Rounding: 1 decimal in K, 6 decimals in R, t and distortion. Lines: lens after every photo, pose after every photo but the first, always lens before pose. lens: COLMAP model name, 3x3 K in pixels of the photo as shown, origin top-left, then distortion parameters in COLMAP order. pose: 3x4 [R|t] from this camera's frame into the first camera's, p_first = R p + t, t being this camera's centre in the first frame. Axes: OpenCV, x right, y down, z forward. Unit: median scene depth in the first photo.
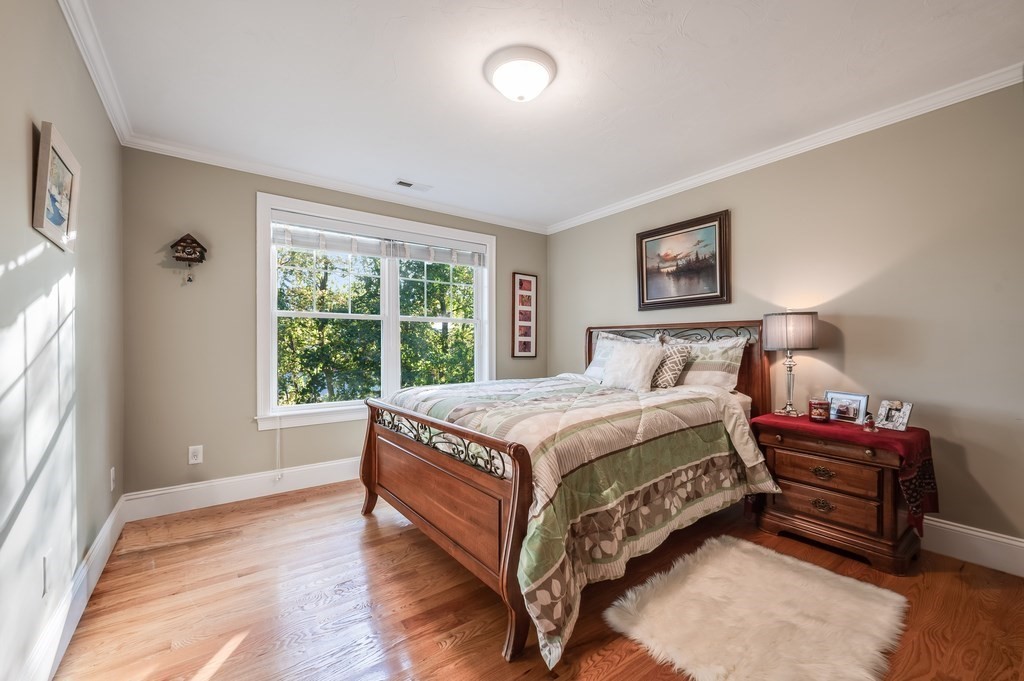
lens RADIAL K [[411.9, 0, 511.5], [0, 411.9, 350.7], [0, 0, 1]] dist [-0.001834, 0.000216]
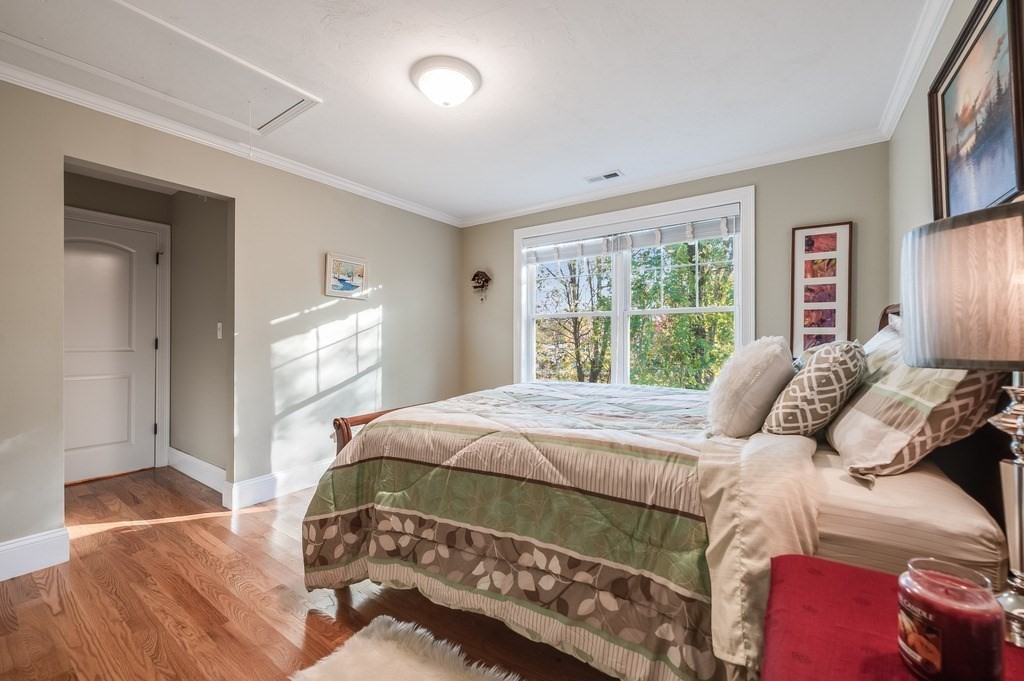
lens RADIAL K [[410.2, 0, 510.1], [0, 410.2, 346.9], [0, 0, 1]] dist [-0.000571, 0.000031]
pose [[0.321580, 0.019107, -0.946690, 0.660131], [-0.012439, 0.999795, 0.015954, -0.011943], [0.946801, 0.006645, 0.321752, 0.516361]]
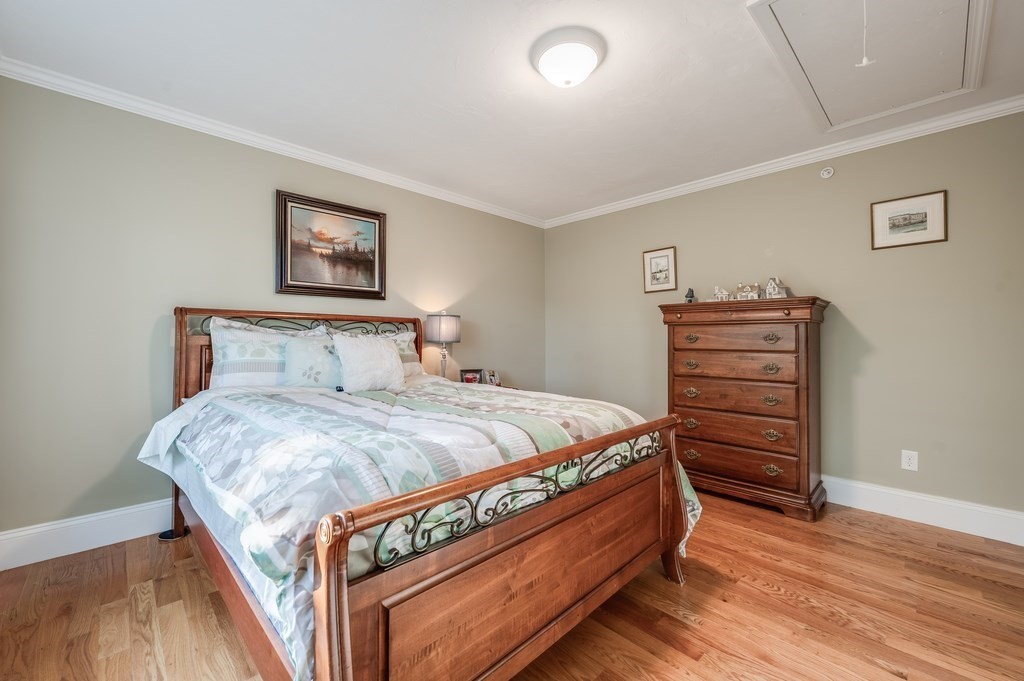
lens RADIAL K [[415.5, 0, 511.3], [0, 415.5, 330.9], [0, 0, 1]] dist [-0.000506, -0.000053]
pose [[-0.134460, 0.018657, 0.990743, -0.576005], [0.011804, 0.999782, -0.017225, -0.010930], [-0.990849, 0.009379, -0.134651, 0.790678]]
